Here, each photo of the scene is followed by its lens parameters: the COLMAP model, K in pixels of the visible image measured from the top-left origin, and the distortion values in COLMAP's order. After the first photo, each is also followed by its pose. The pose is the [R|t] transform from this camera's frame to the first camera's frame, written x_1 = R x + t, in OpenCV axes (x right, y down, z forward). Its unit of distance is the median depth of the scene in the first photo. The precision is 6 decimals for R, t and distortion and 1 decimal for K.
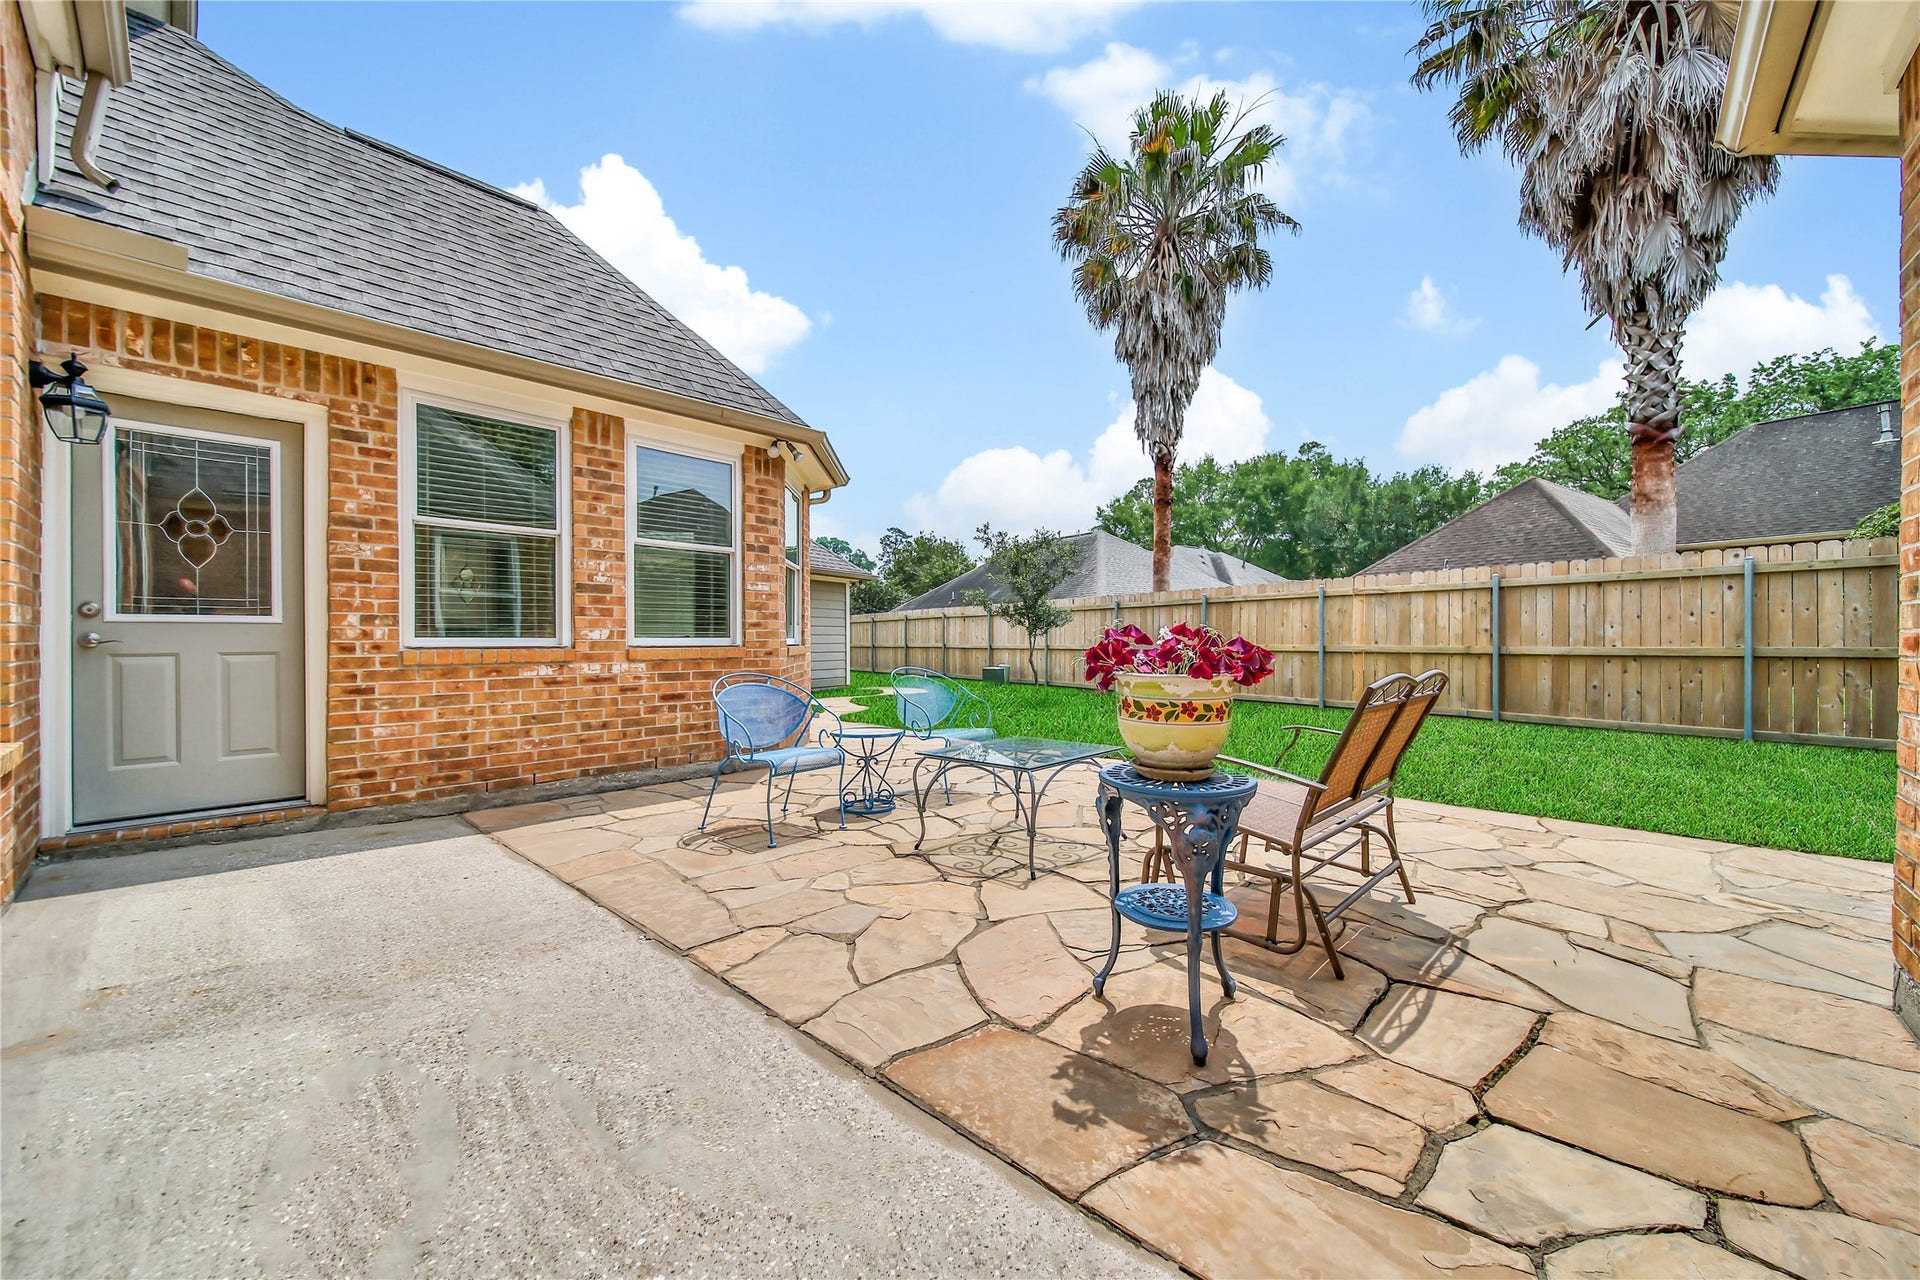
lens RADIAL K [[698.0, 0, 969.4], [0, 698.0, 641.0], [0, 0, 1]] dist [0.000747, -0.001103]
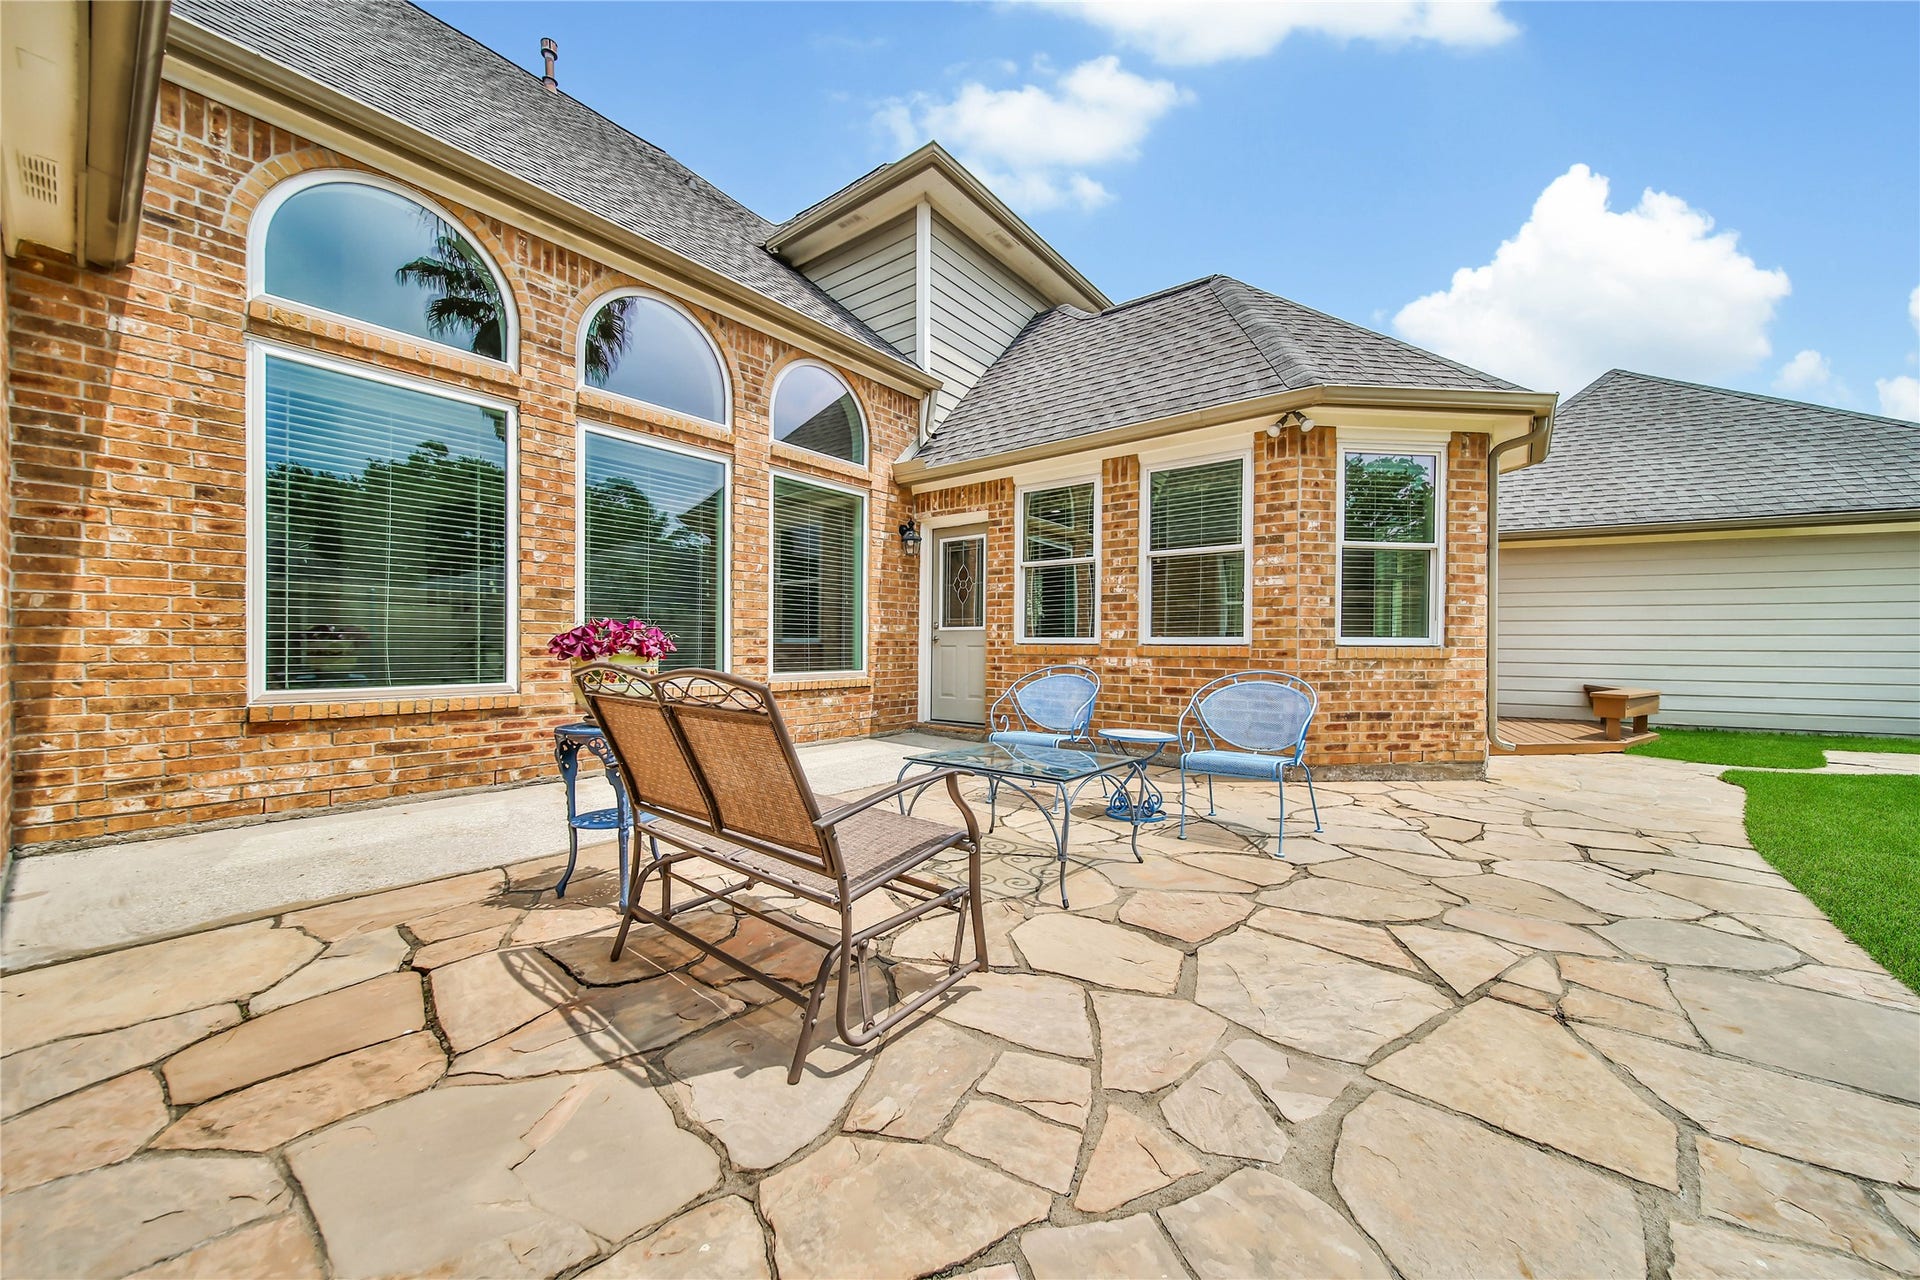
lens RADIAL K [[698.0, 0, 964.5], [0, 698.0, 646.5], [0, 0, 1]] dist [0.000747, -0.001103]
pose [[0.082700, 0.003633, -0.996568, 0.700035], [-0.008091, 0.999963, 0.002974, 0.010694], [0.996542, 0.007817, 0.082726, 0.629123]]
